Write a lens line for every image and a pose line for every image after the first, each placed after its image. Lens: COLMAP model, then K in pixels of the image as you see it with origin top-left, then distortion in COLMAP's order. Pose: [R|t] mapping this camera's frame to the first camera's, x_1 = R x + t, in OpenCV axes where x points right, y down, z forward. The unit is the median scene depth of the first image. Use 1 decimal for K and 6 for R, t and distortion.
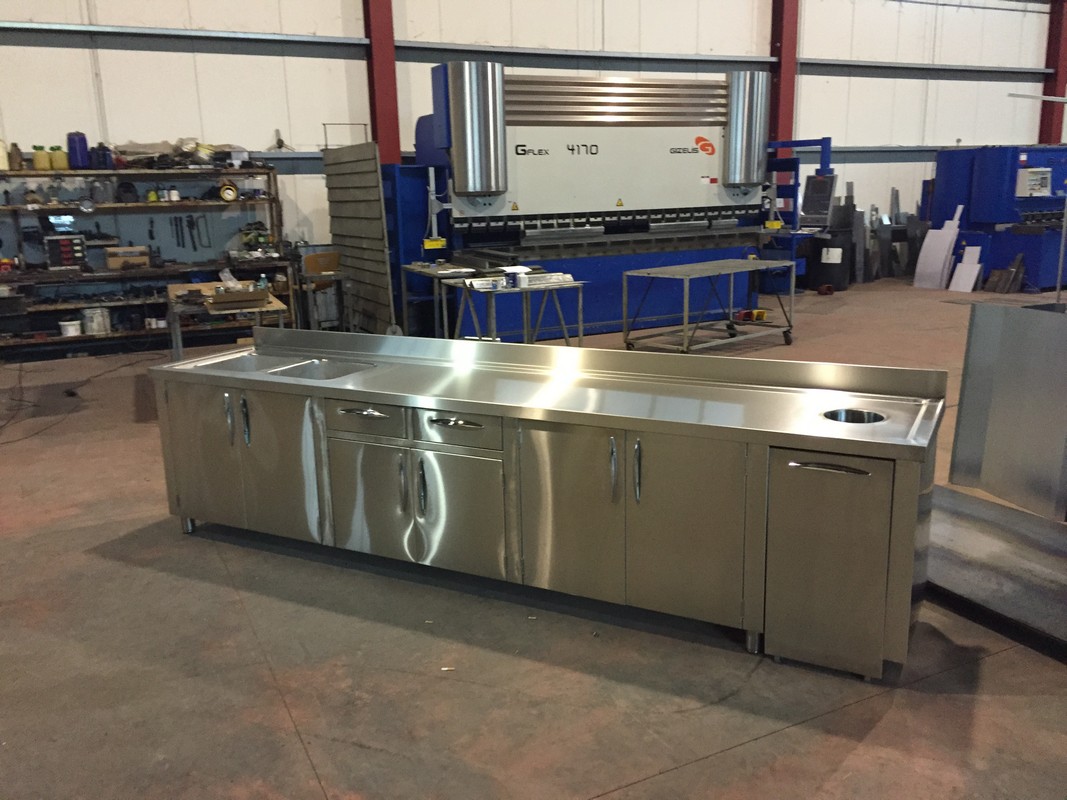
lens RADIAL K [[908.6, 0, 534.4], [0, 908.6, 397.7], [0, 0, 1]] dist [0.115466, -0.158096]
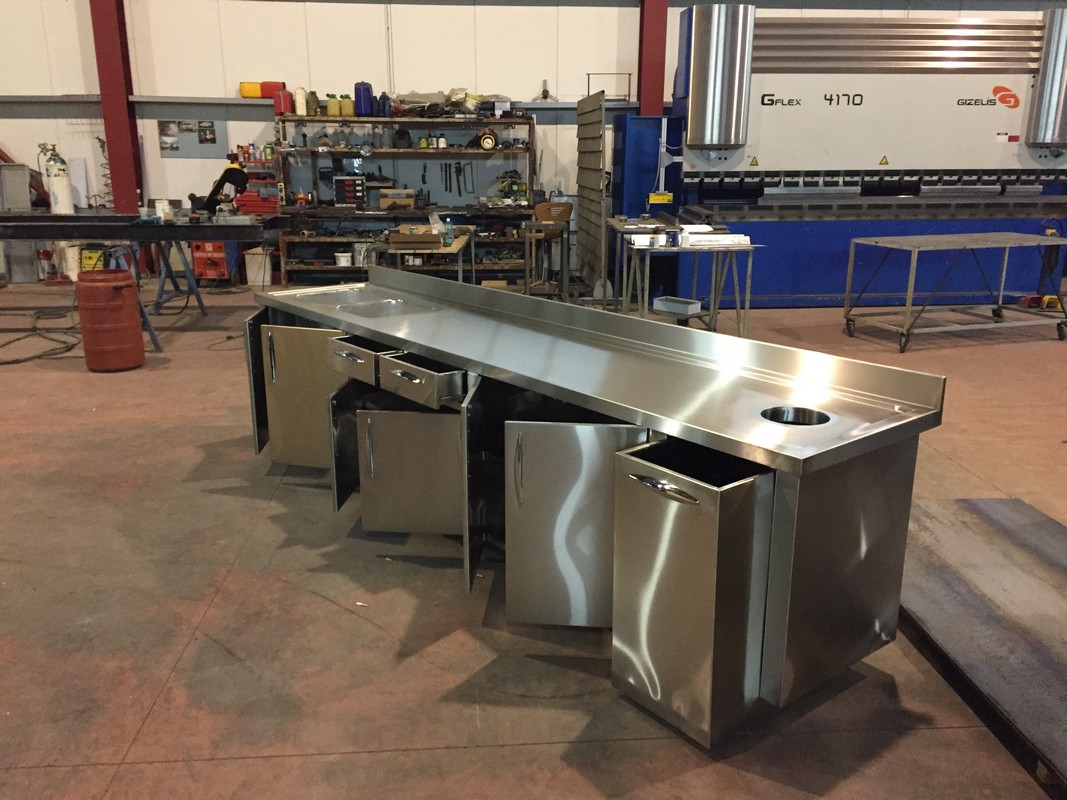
lens RADIAL K [[908.6, 0, 534.4], [0, 908.6, 397.7], [0, 0, 1]] dist [0.115466, -0.158096]
pose [[0.922293, 0.129482, -0.364156, 0.138478], [-0.112225, 0.991336, 0.068257, -0.008869], [0.369839, -0.022086, 0.928833, 0.037964]]
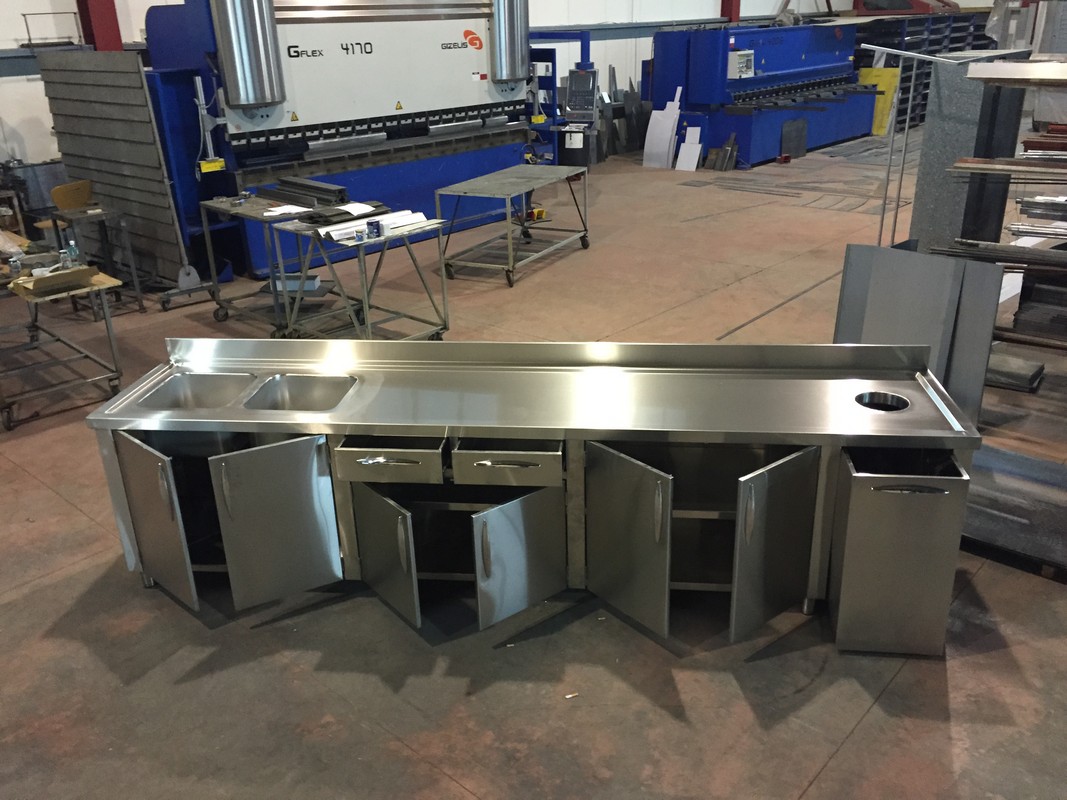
lens RADIAL K [[908.6, 0, 534.4], [0, 908.6, 397.7], [0, 0, 1]] dist [0.115466, -0.158096]
pose [[0.931230, -0.141852, 0.335693, -0.139687], [0.087158, 0.981094, 0.172795, -0.070178], [-0.353857, -0.131653, 0.925987, 0.031615]]
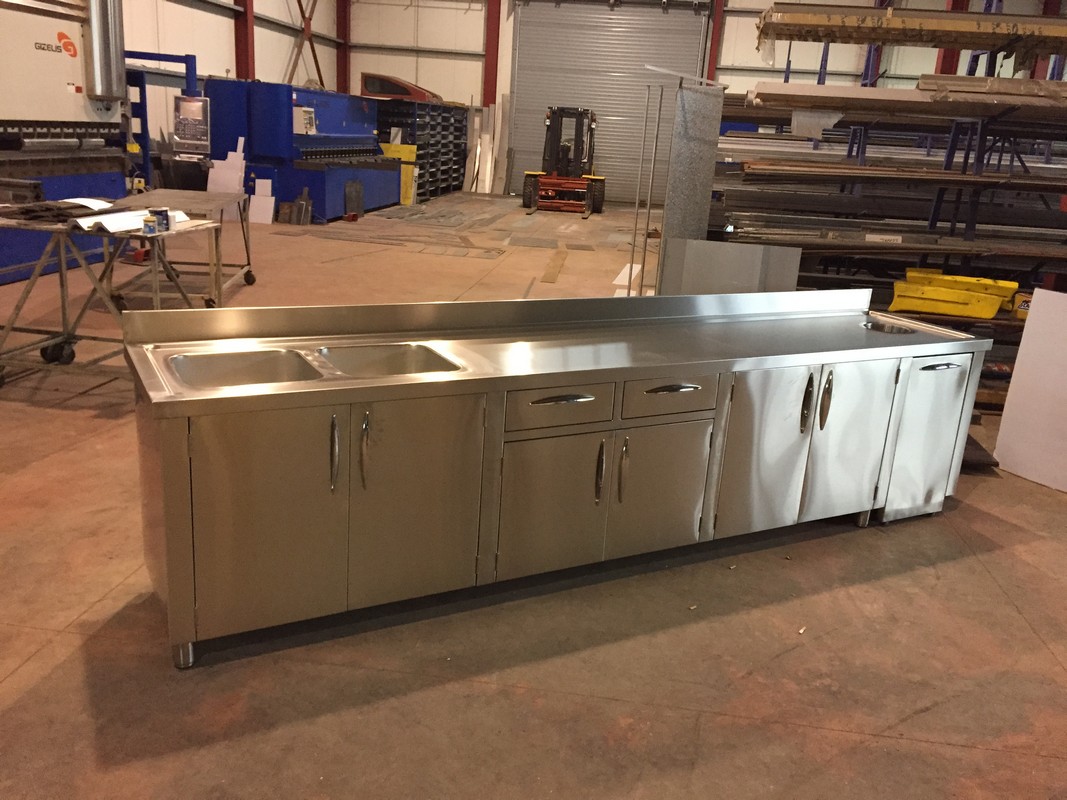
lens RADIAL K [[908.6, 0, 534.4], [0, 908.6, 397.7], [0, 0, 1]] dist [0.115466, -0.158096]
pose [[0.547374, -0.173930, 0.818615, -0.326043], [0.109470, 0.984641, 0.136007, -0.036773], [-0.829698, 0.015167, 0.558007, 0.220198]]
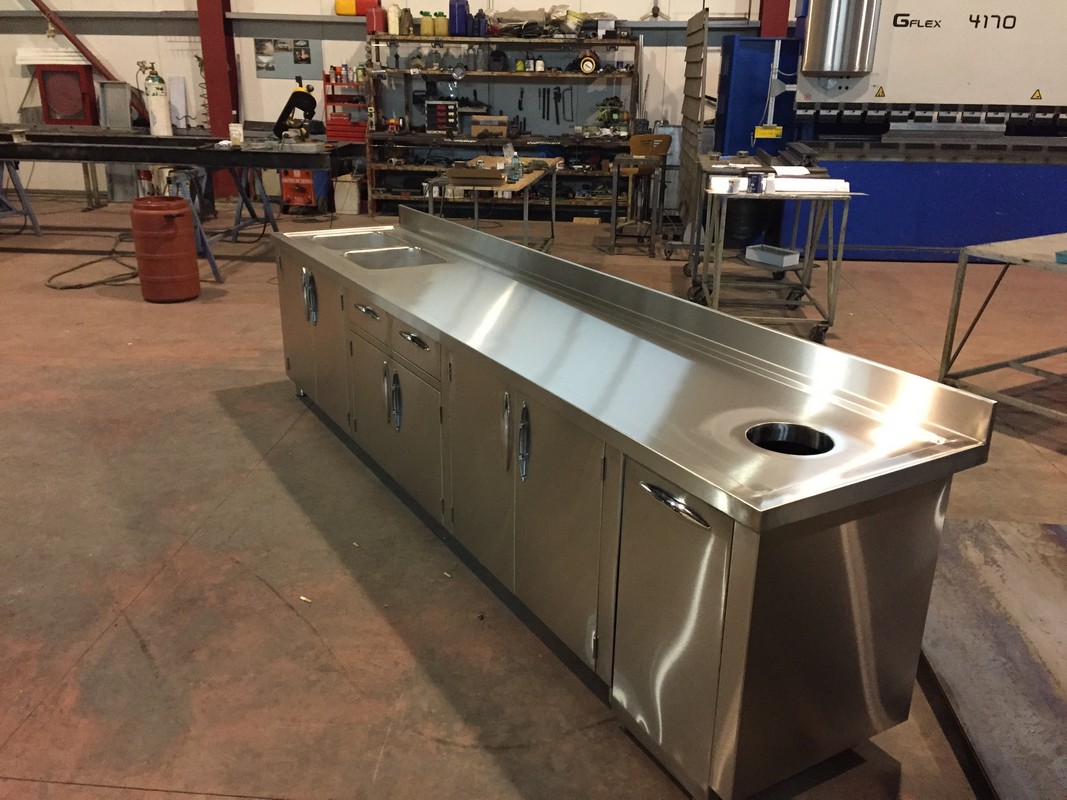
lens RADIAL K [[908.6, 0, 534.4], [0, 908.6, 397.7], [0, 0, 1]] dist [0.115466, -0.158096]
pose [[0.853060, 0.214490, -0.475692, 0.160424], [-0.154163, 0.974516, 0.162950, -0.028636], [0.498520, -0.065672, 0.864387, 0.105618]]
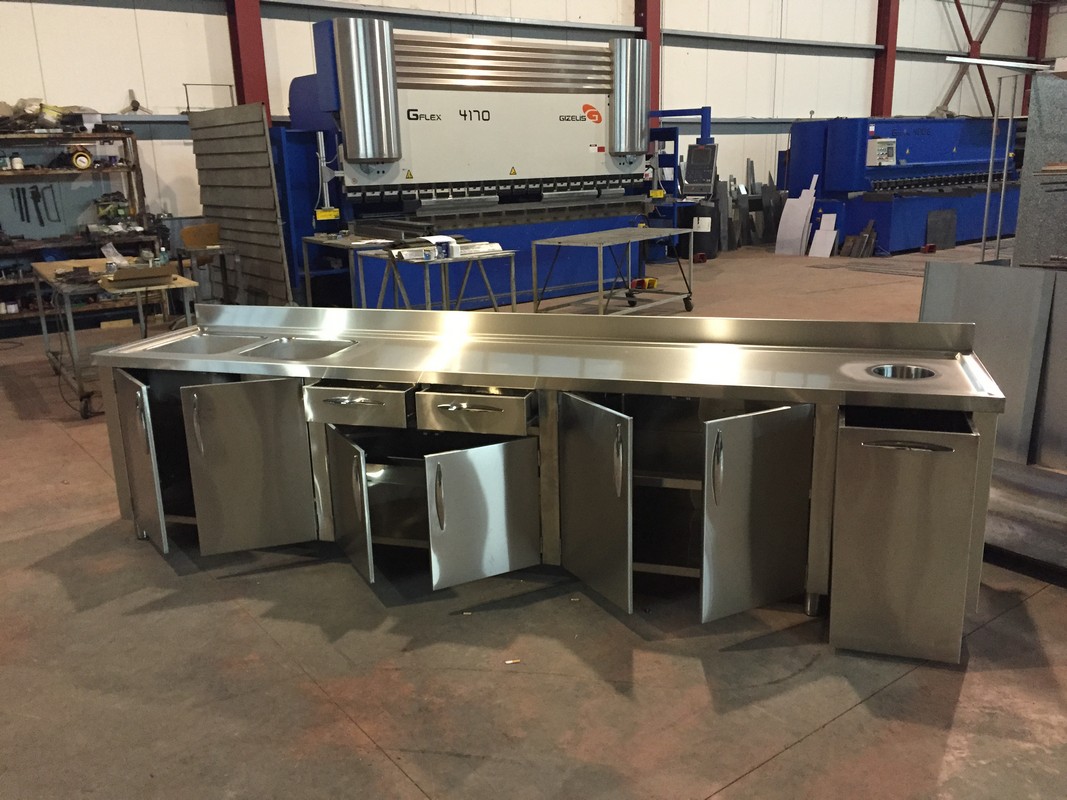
lens RADIAL K [[908.6, 0, 534.4], [0, 908.6, 397.7], [0, 0, 1]] dist [0.115466, -0.158096]
pose [[0.982470, -0.047699, 0.180213, -0.073174], [0.042930, 0.998619, 0.030274, 0.000255], [-0.181408, -0.022007, 0.983162, 0.028311]]
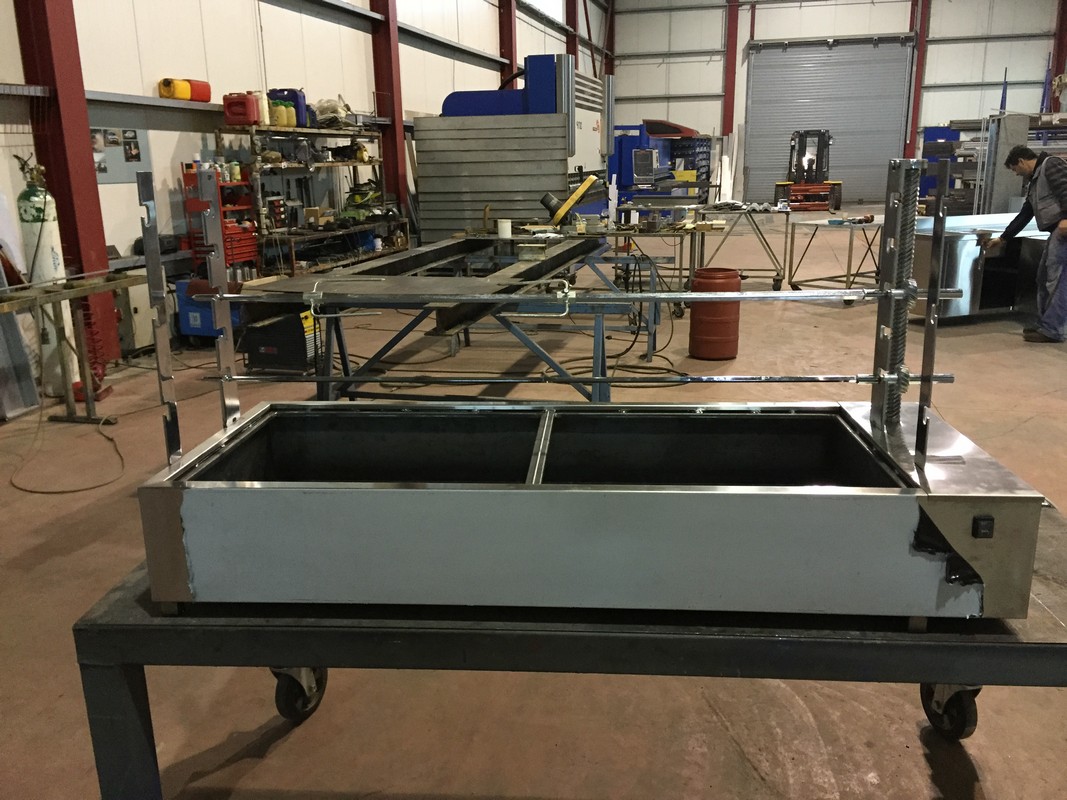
lens RADIAL K [[908.6, 0, 534.4], [0, 908.6, 397.7], [0, 0, 1]] dist [0.115466, -0.158096]
pose [[0.648638, -0.179872, 0.739537, -1.037306], [0.170146, 0.981350, 0.089455, -0.009325], [-0.741835, 0.067805, 0.667145, 0.172010]]
